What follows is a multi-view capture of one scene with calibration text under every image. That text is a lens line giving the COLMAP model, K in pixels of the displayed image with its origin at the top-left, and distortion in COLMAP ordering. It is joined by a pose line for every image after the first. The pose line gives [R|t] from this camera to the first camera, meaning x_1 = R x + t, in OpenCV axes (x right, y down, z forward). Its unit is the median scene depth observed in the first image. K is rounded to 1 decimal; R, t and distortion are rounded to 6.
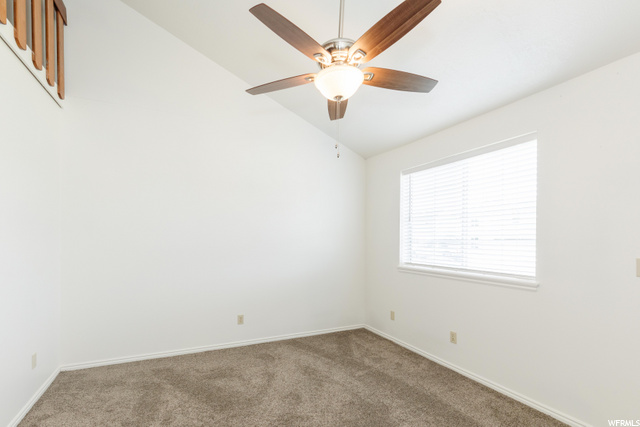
lens RADIAL K [[293.5, 0, 291.2], [0, 293.5, 230.5], [0, 0, 1]] dist [0.001068, -0.000028]
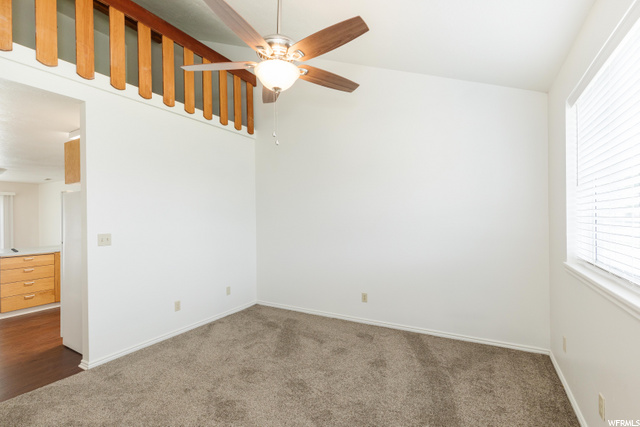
lens RADIAL K [[296.1, 0, 309.5], [0, 296.1, 208.2], [0, 0, 1]] dist [0.004974, 0.000259]
pose [[0.606686, -0.031140, -0.794332, 0.647970], [0.029724, 0.999422, -0.016477, 0.001355], [0.794386, -0.013614, 0.607261, 0.257442]]
